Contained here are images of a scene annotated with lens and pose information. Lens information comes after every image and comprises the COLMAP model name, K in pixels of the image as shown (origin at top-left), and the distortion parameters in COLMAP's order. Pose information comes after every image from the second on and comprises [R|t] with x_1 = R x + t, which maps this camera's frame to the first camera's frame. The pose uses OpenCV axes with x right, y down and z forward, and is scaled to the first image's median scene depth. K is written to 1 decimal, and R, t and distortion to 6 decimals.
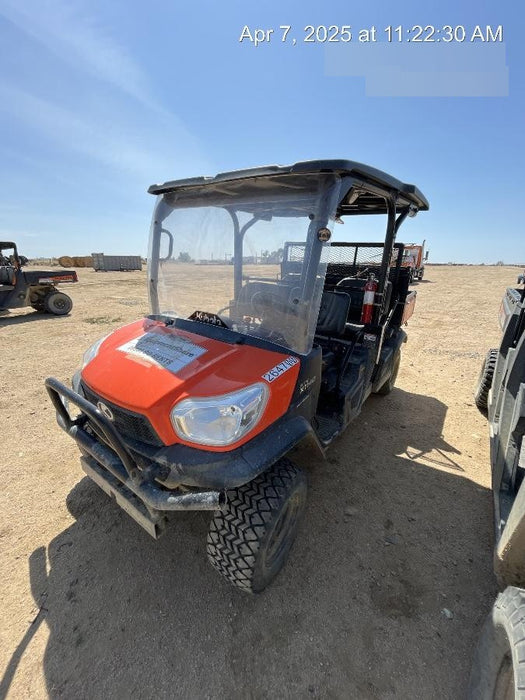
lens RADIAL K [[284.2, 0, 262.5], [0, 284.2, 350.0], [0, 0, 1]] dist [-0.001441, 0.000139]
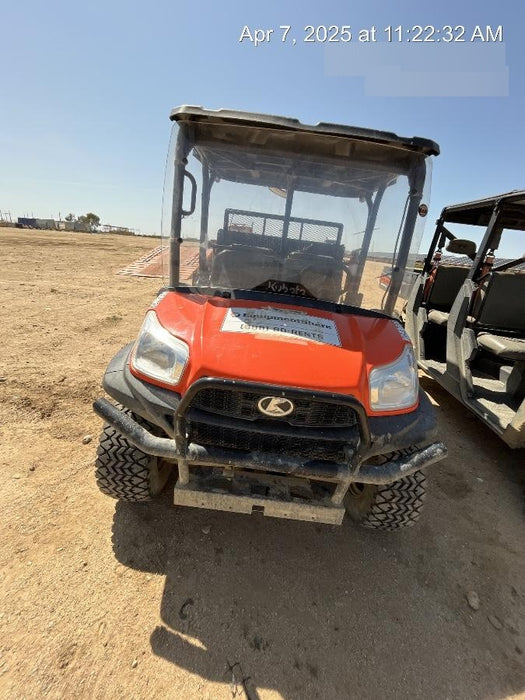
lens RADIAL K [[284.2, 0, 262.5], [0, 284.2, 350.0], [0, 0, 1]] dist [-0.001441, 0.000139]
pose [[0.831457, -0.131532, 0.539794, -0.872703], [0.089291, 0.990578, 0.103838, -0.021198], [-0.548366, -0.038138, 0.835368, 0.325232]]
